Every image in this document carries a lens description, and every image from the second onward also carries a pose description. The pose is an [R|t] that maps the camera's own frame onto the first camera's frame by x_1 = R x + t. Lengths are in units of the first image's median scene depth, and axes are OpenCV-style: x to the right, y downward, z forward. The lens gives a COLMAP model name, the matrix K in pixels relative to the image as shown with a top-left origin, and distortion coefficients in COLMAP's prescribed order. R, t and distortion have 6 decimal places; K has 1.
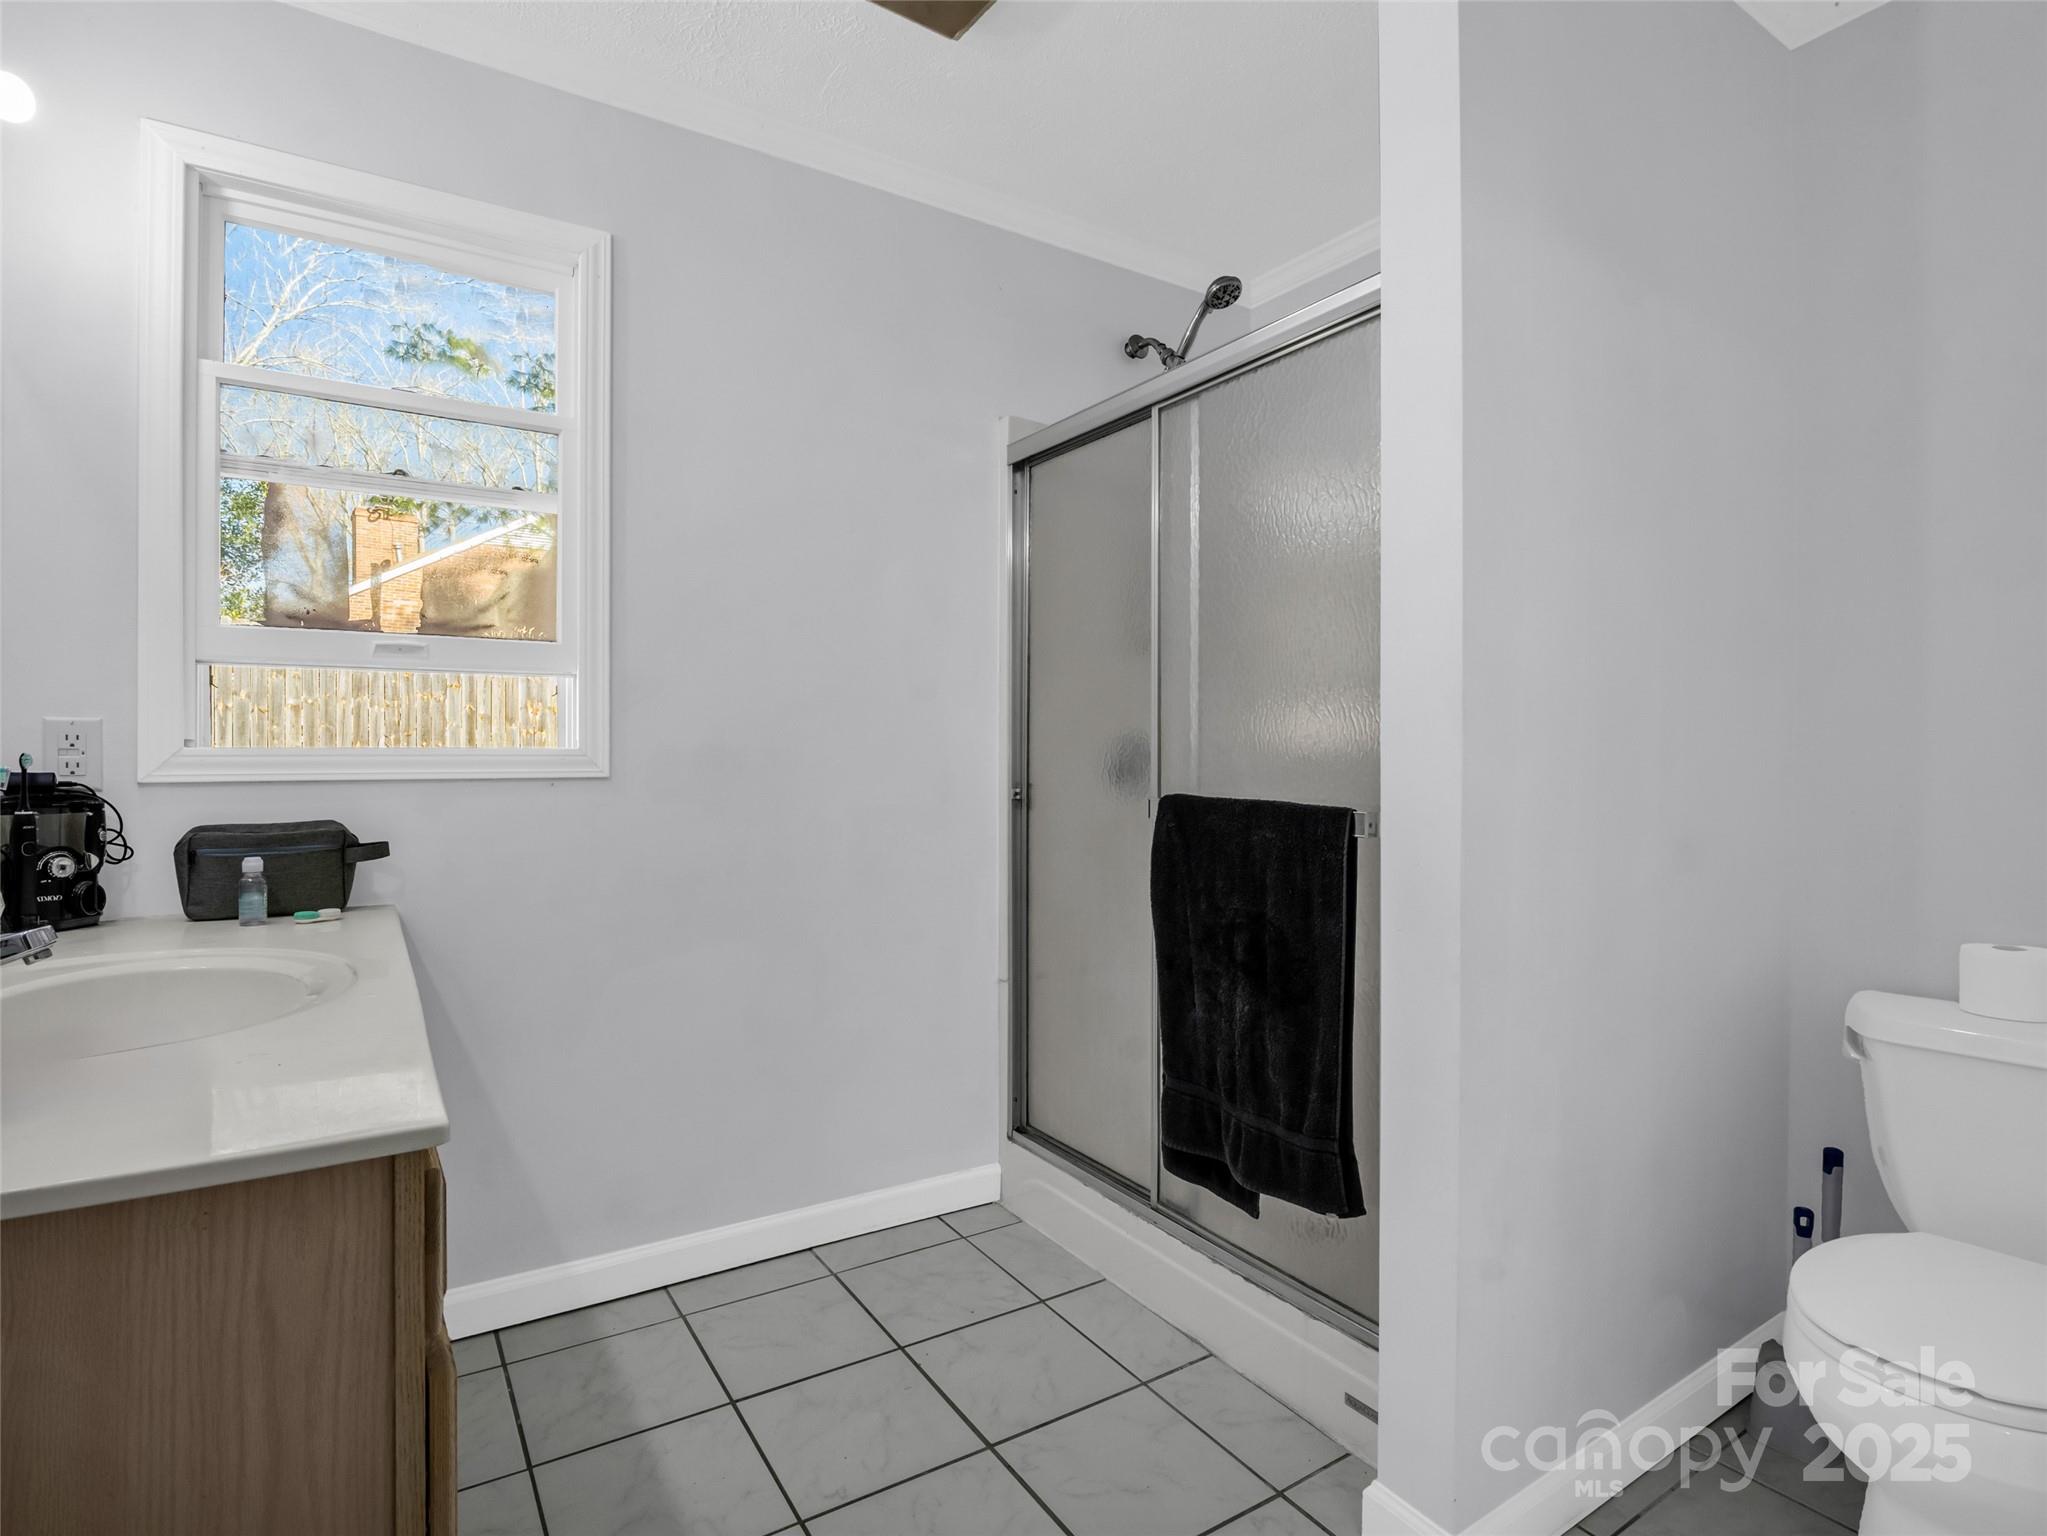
lens RADIAL K [[1008.6, 0, 1023.5], [0, 1008.6, 768.0], [0, 0, 1]] dist [-0.001344, -0.011101]
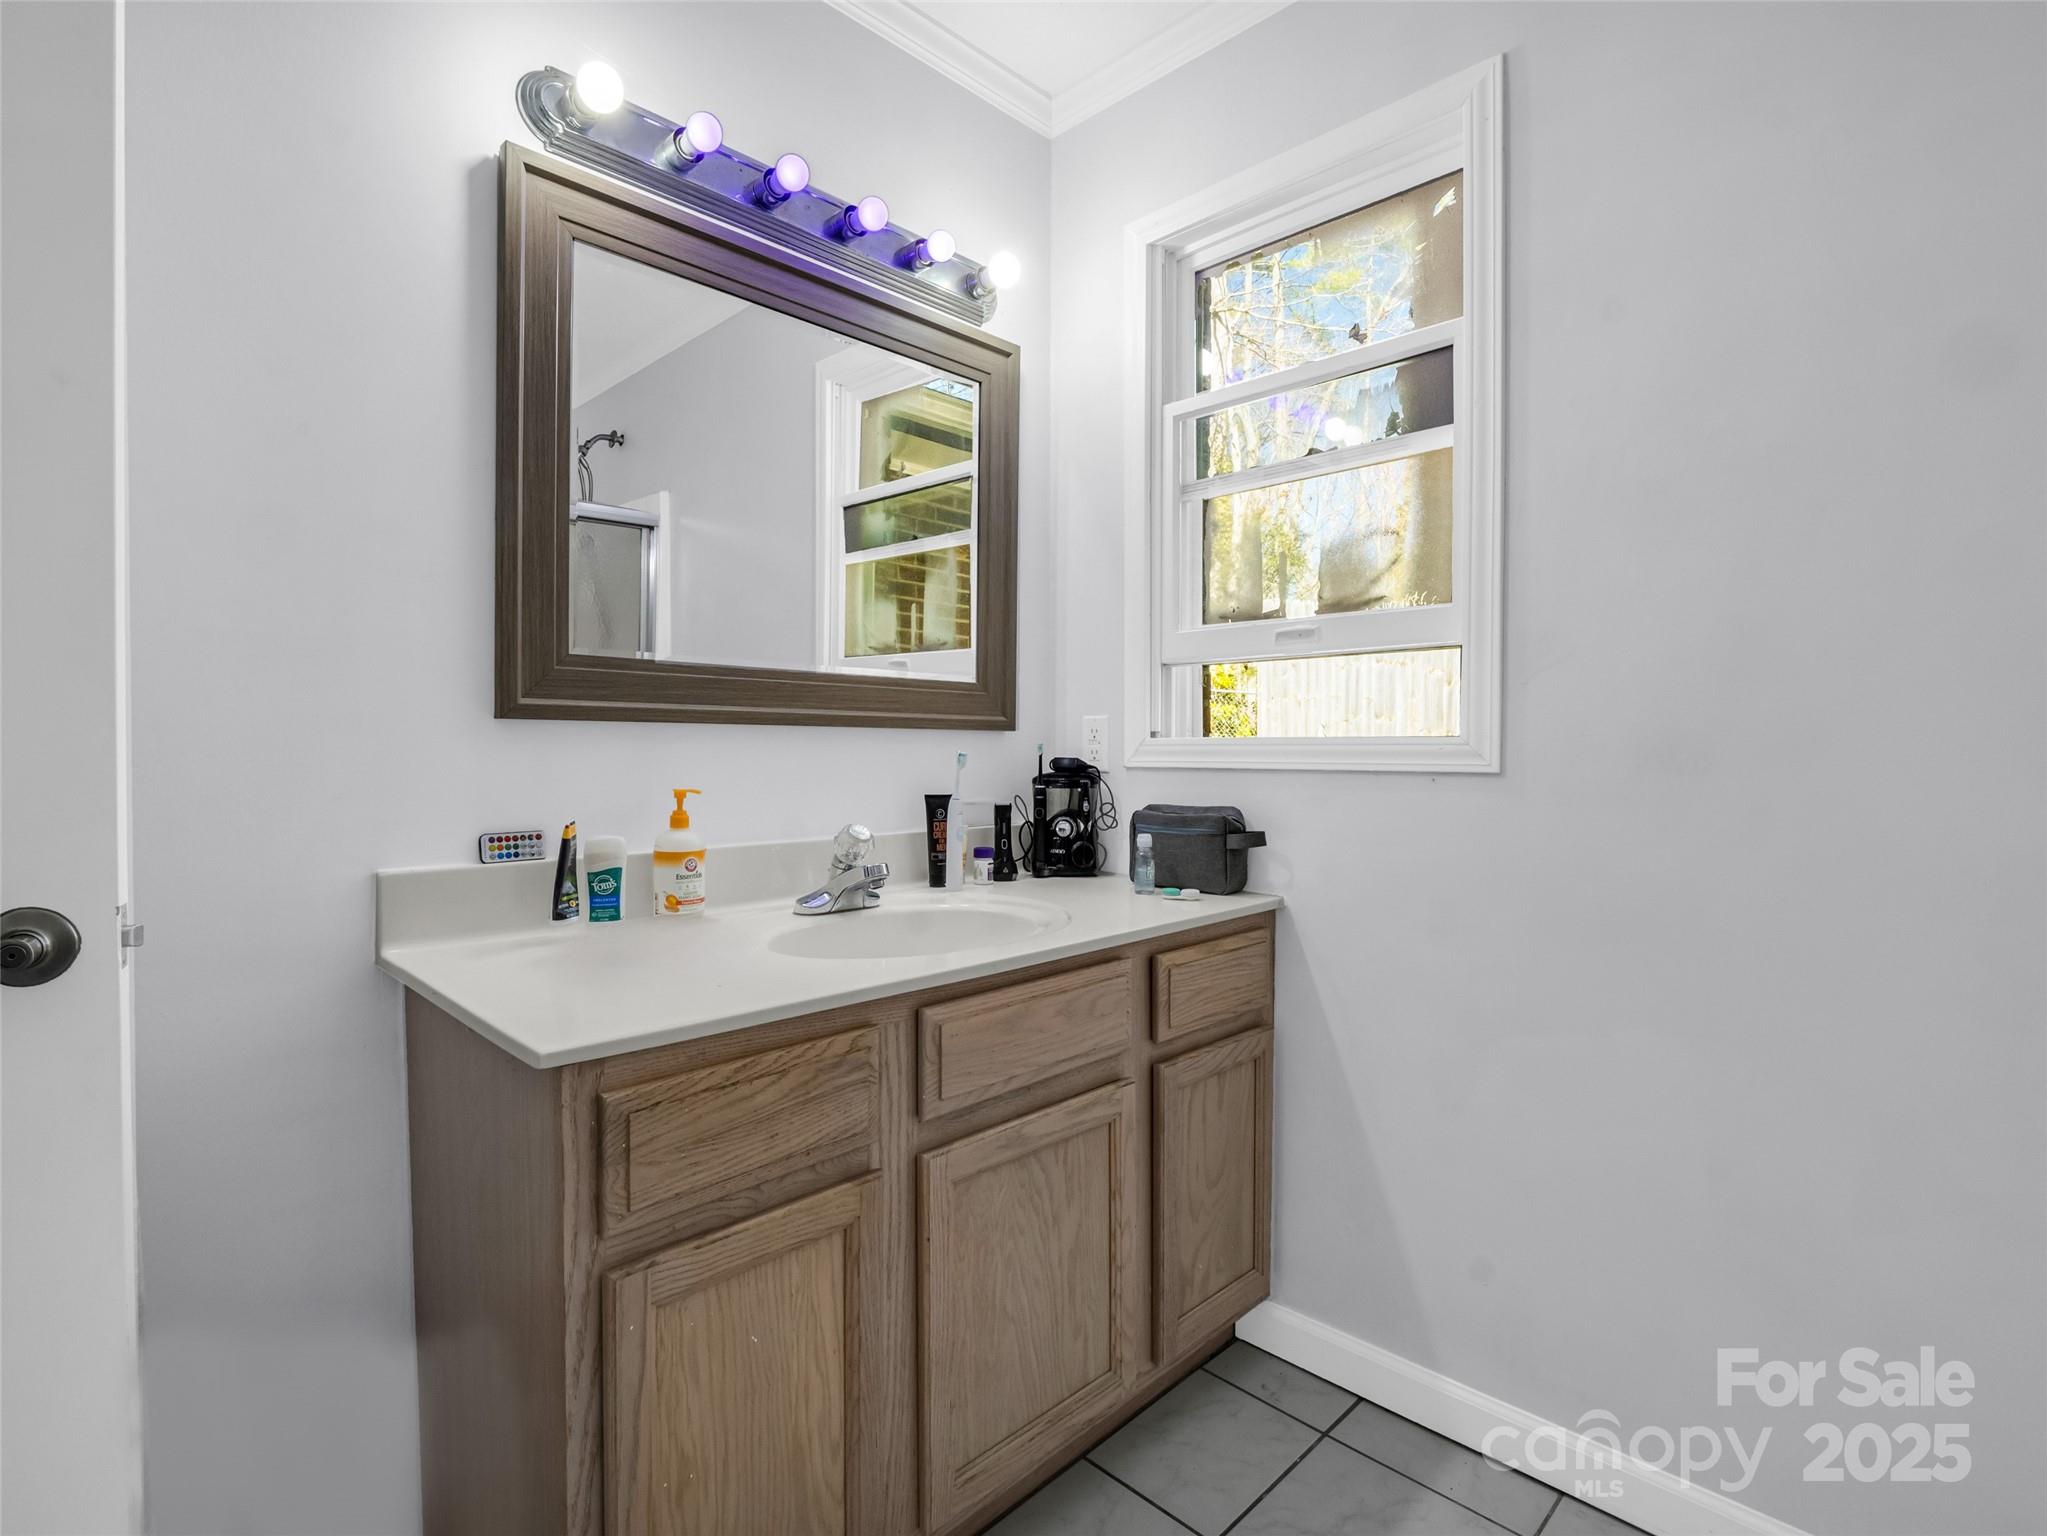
lens RADIAL K [[1008.6, 0, 1023.5], [0, 1008.6, 768.0], [0, 0, 1]] dist [-0.001344, -0.011101]
pose [[0.233873, 0.018488, -0.972091, 0.275016], [-0.014467, 0.999775, 0.015534, -0.001476], [0.972159, 0.010430, 0.234088, 0.537170]]
